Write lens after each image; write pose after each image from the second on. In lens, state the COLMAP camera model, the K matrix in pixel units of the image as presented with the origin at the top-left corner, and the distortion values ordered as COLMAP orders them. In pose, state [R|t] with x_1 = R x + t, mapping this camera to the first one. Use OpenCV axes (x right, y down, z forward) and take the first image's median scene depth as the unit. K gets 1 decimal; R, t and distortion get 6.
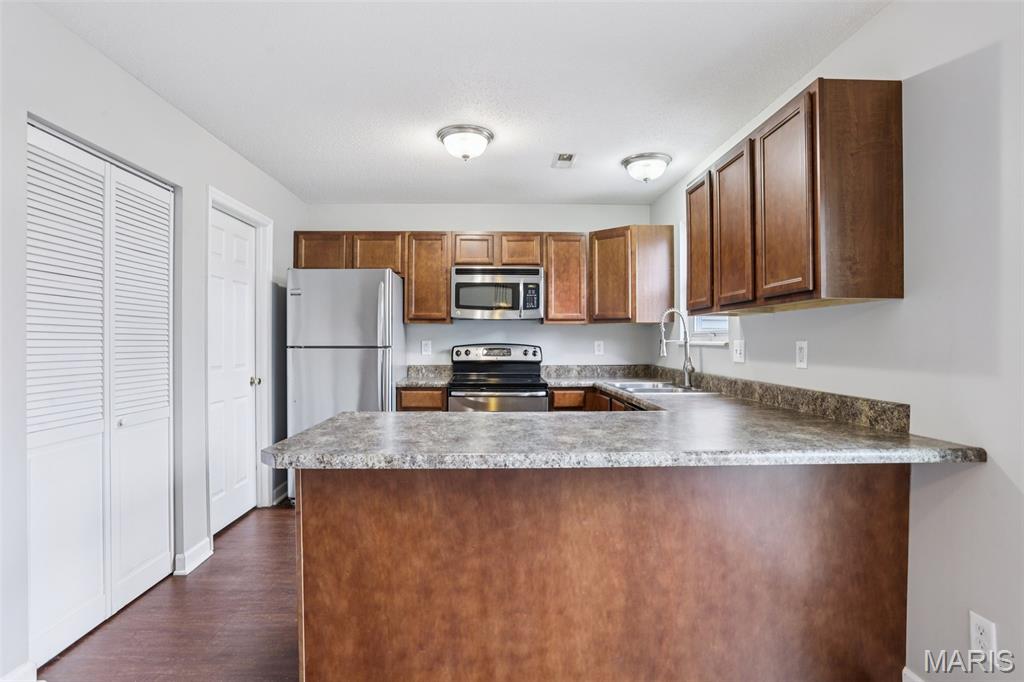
lens RADIAL K [[521.9, 0, 512.0], [0, 521.9, 341.0], [0, 0, 1]] dist [-0.076254, 0.038237]
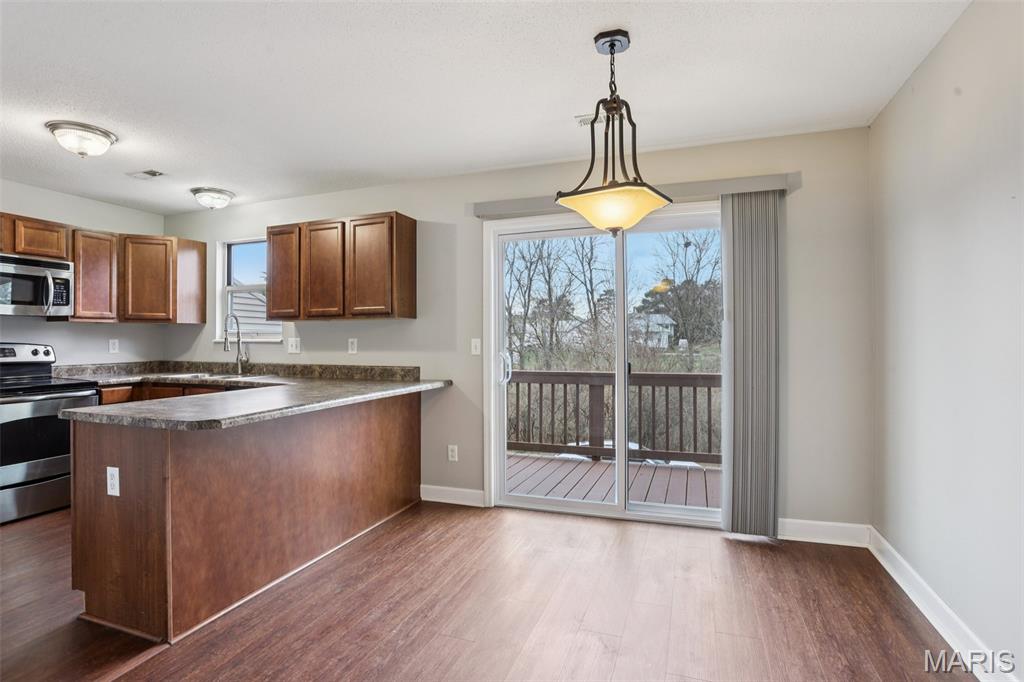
lens RADIAL K [[521.9, 0, 512.0], [0, 521.9, 341.0], [0, 0, 1]] dist [-0.076254, 0.038237]
pose [[0.355171, -0.004745, 0.934789, -0.721746], [0.003606, 0.999987, 0.003706, 0.003324], [-0.934794, 0.002054, 0.355184, -0.116280]]
